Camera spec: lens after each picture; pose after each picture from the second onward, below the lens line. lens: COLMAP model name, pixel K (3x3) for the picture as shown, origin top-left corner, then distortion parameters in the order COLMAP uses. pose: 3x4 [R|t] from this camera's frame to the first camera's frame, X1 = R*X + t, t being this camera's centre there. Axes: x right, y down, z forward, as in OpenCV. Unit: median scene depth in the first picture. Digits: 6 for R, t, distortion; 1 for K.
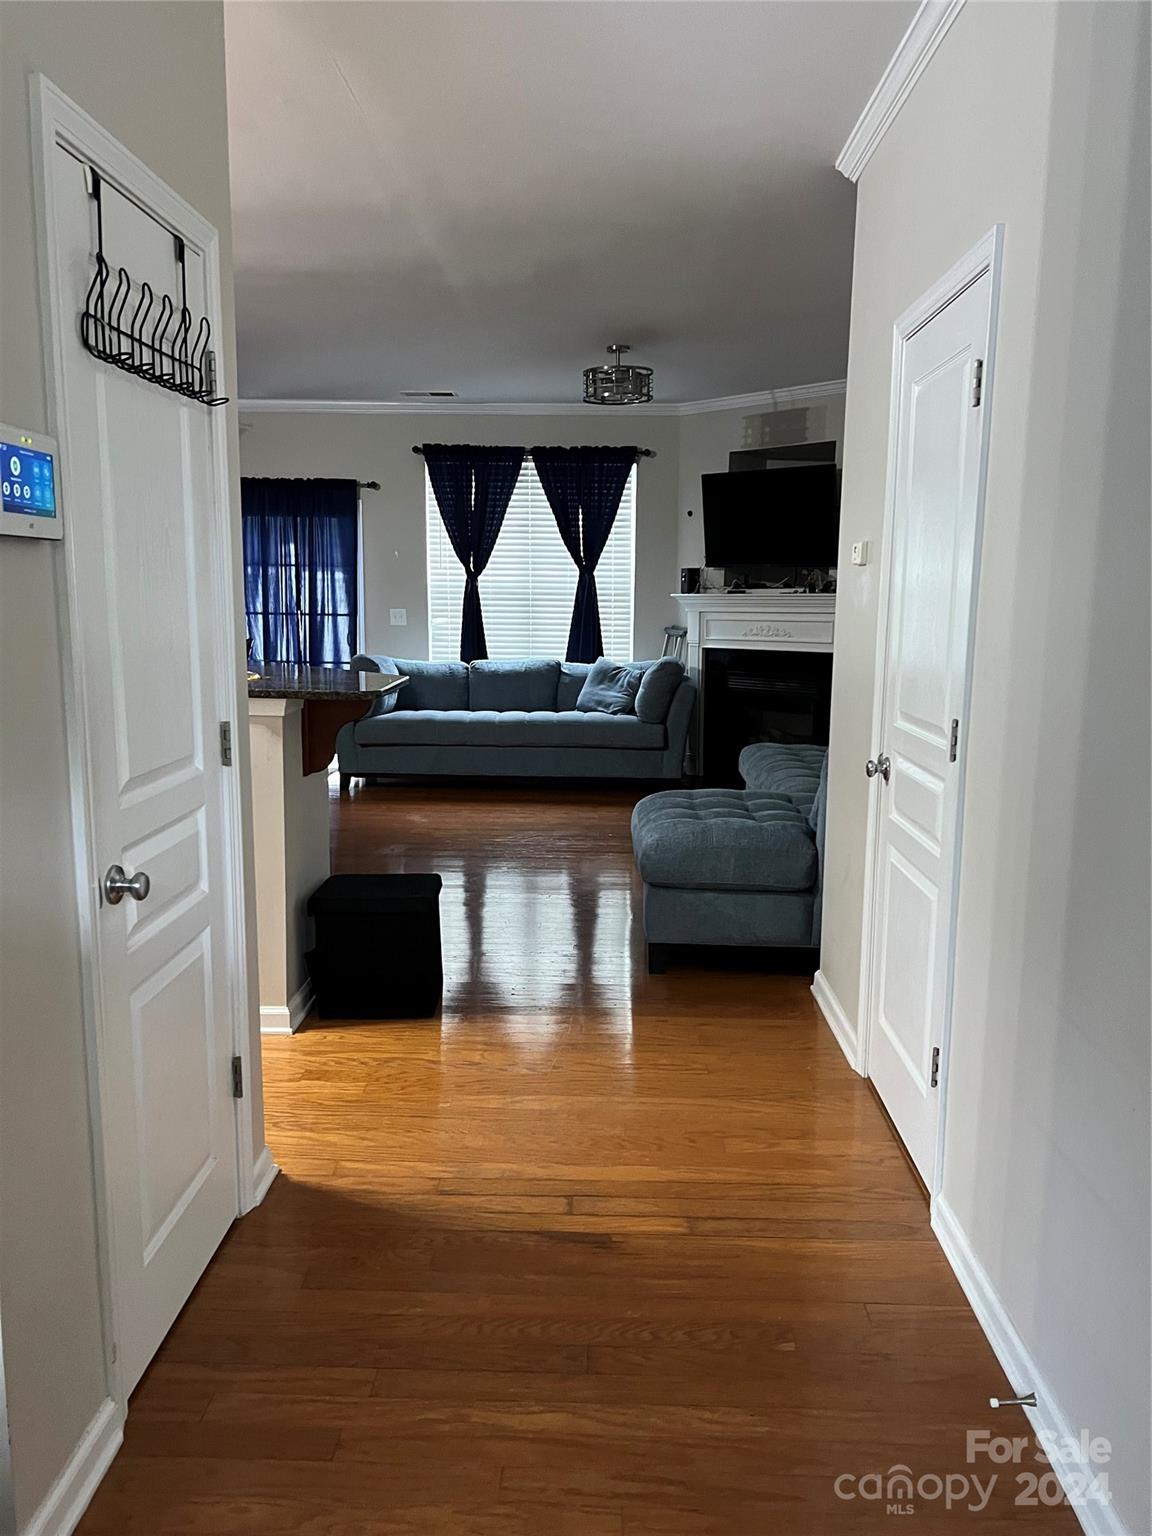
lens RADIAL K [[1154.6, 0, 576.0], [0, 1154.6, 768.0], [0, 0, 1]] dist [0.111533, -0.183524]
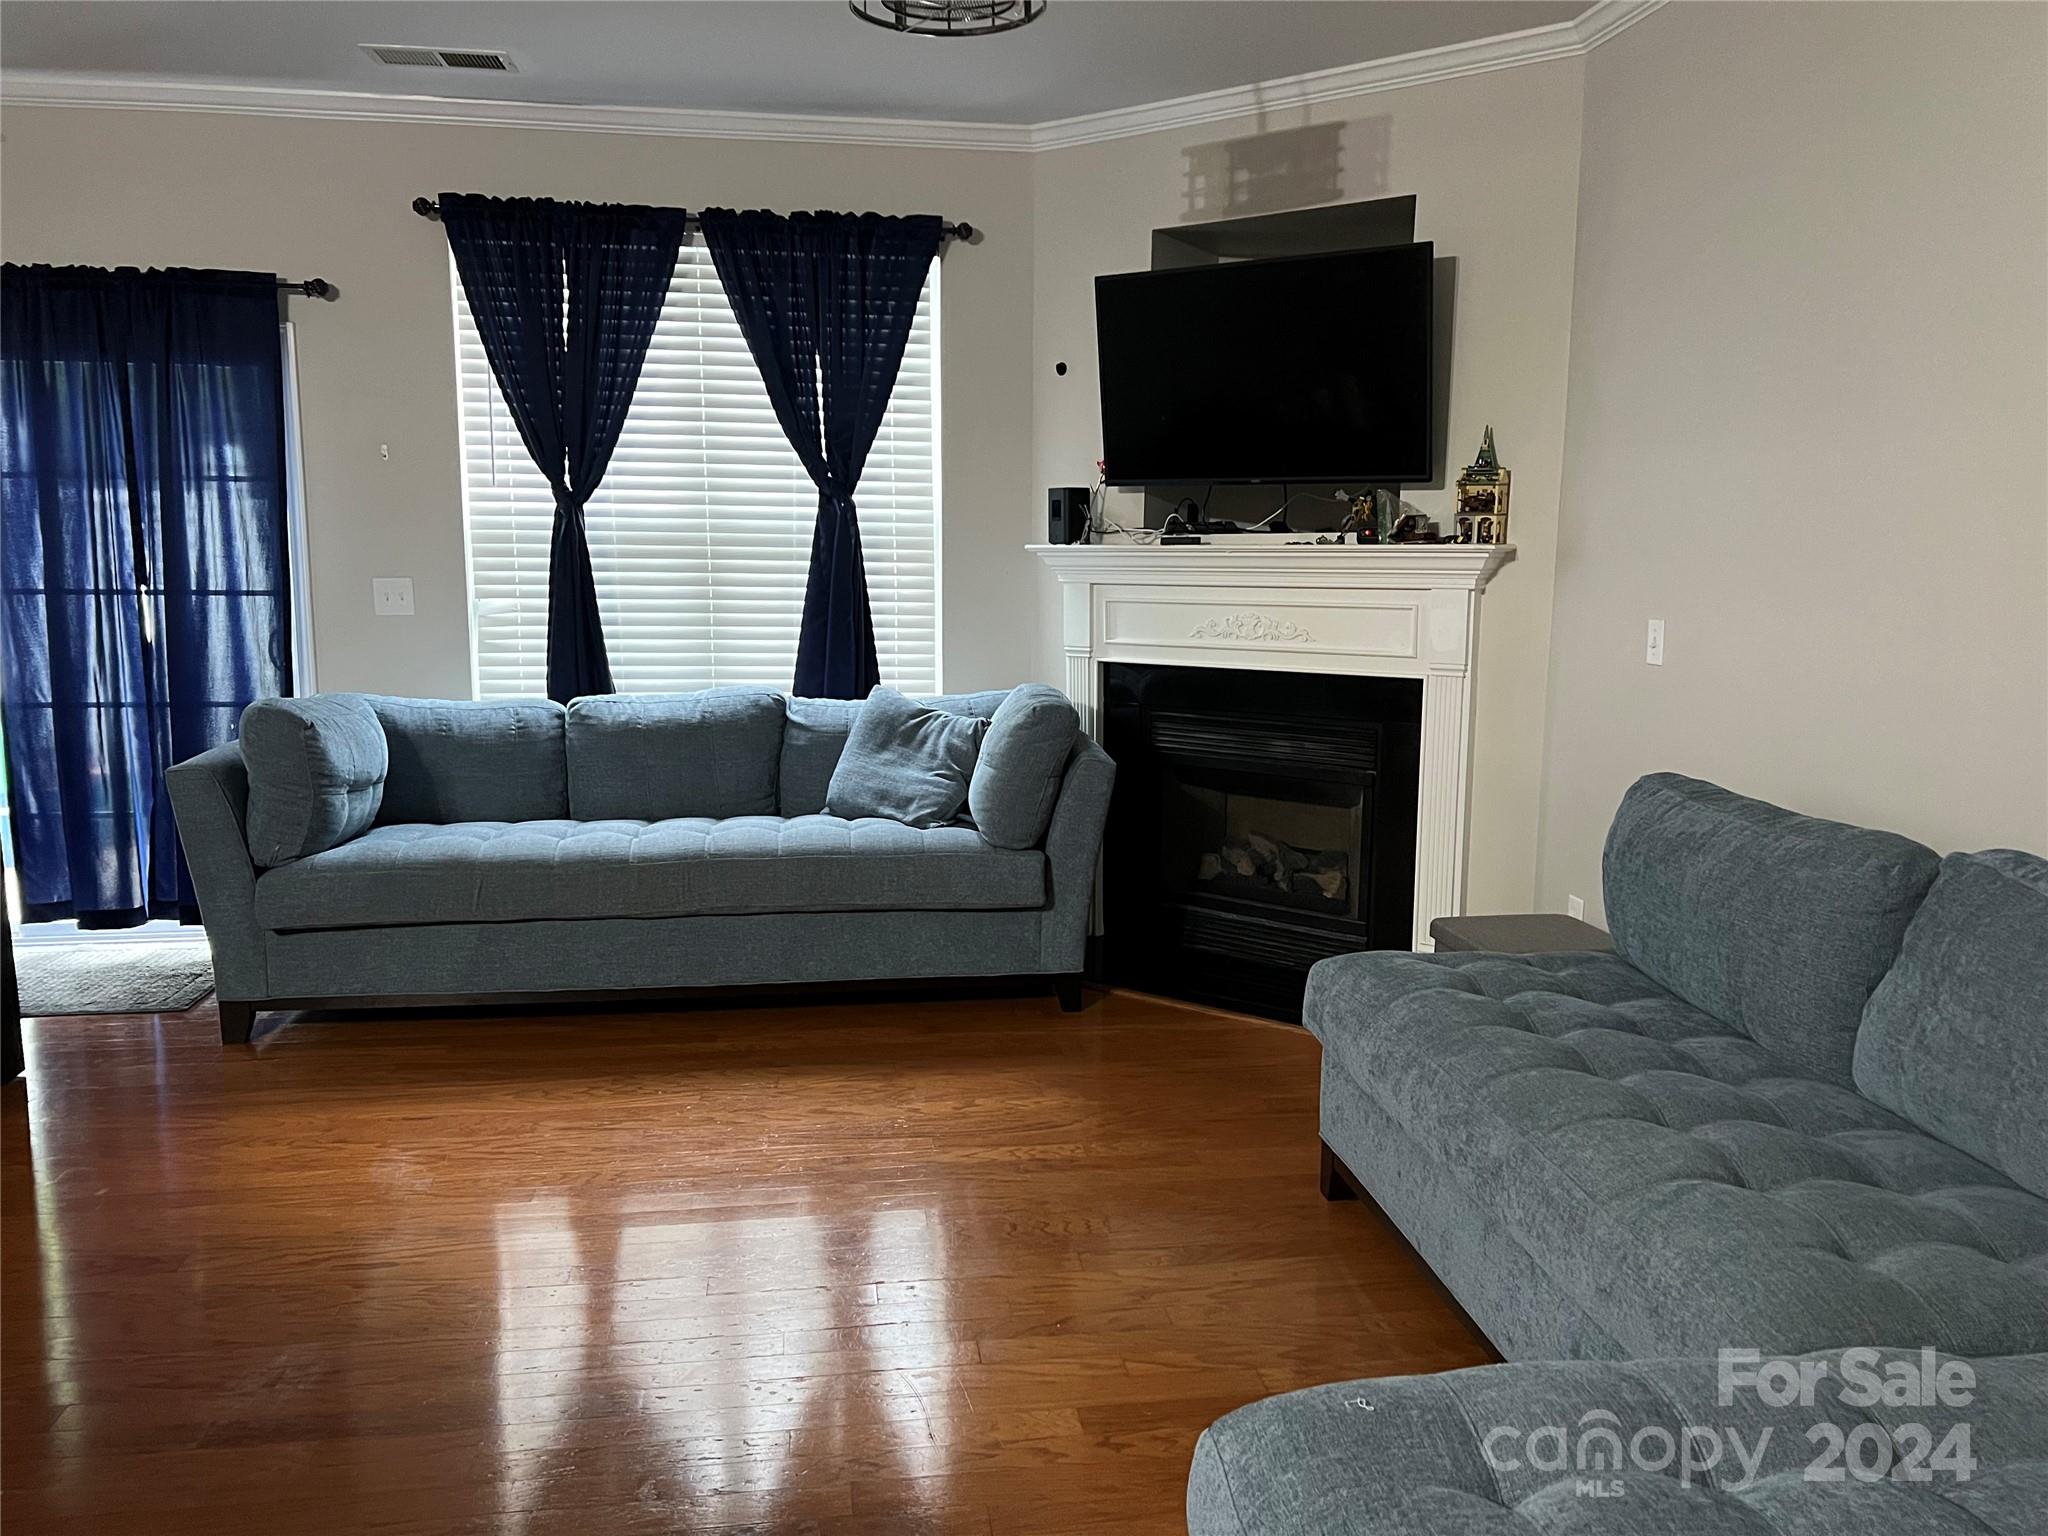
lens RADIAL K [[1539.4, 0, 1067.7], [0, 1539.4, 757.3], [0, 0, 1]] dist [0.111533, -0.183524]
pose [[0.982095, -0.027341, 0.186392, -0.017420], [0.029469, 0.999528, -0.008660, -0.059788], [-0.186067, 0.013997, 0.982437, 0.395361]]
